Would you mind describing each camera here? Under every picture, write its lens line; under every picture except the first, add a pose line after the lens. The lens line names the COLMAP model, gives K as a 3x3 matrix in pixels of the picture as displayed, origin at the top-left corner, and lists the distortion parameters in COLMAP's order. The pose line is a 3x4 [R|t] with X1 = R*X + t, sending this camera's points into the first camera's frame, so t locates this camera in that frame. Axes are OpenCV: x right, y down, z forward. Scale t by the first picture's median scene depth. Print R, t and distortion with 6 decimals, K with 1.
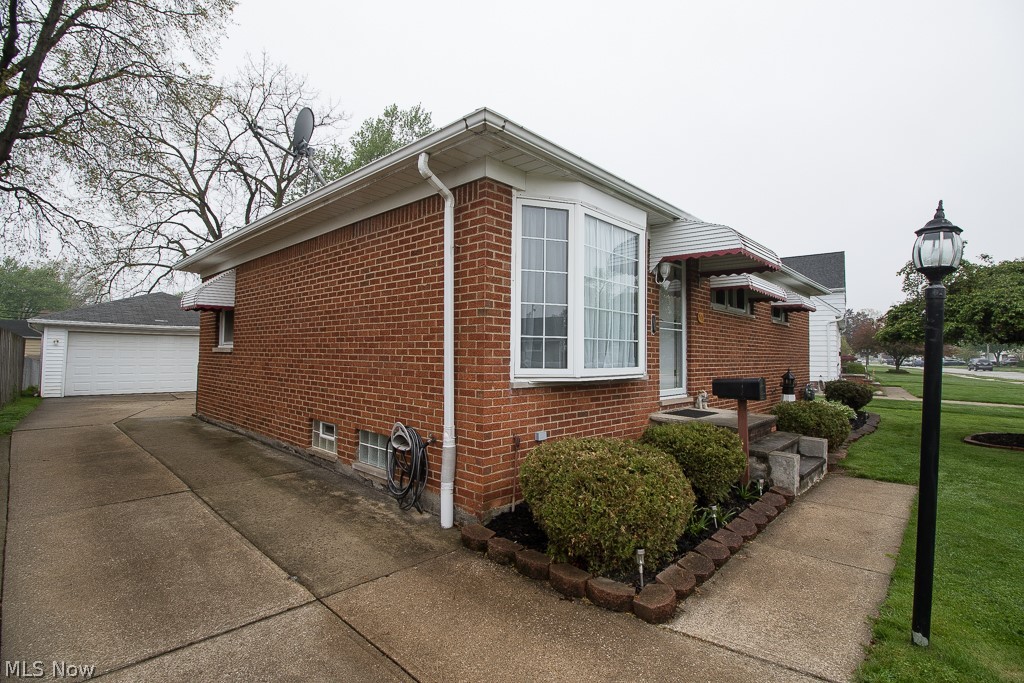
lens RADIAL K [[477.6, 0, 508.7], [0, 477.6, 339.1], [0, 0, 1]] dist [0.000992, -0.012391]
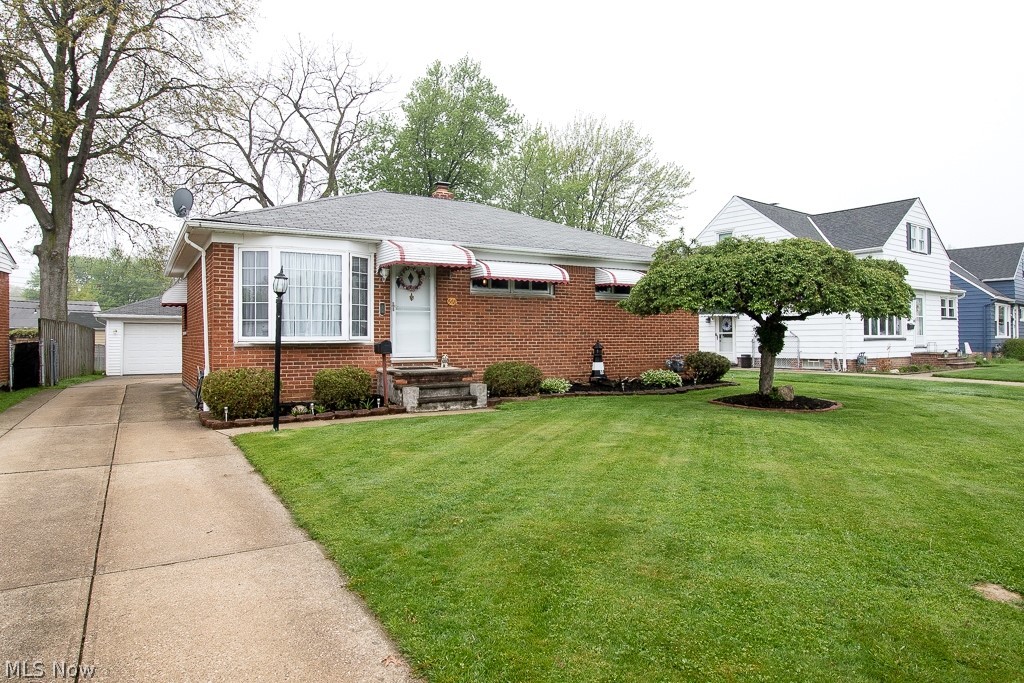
lens RADIAL K [[648.7, 0, 510.7], [0, 648.7, 339.9], [0, 0, 1]] dist [0.005706, -0.000667]
pose [[0.959201, -0.017582, -0.282179, 1.302375], [0.026324, 0.999283, 0.027221, 0.022366], [0.281498, -0.033538, 0.958976, -0.877023]]
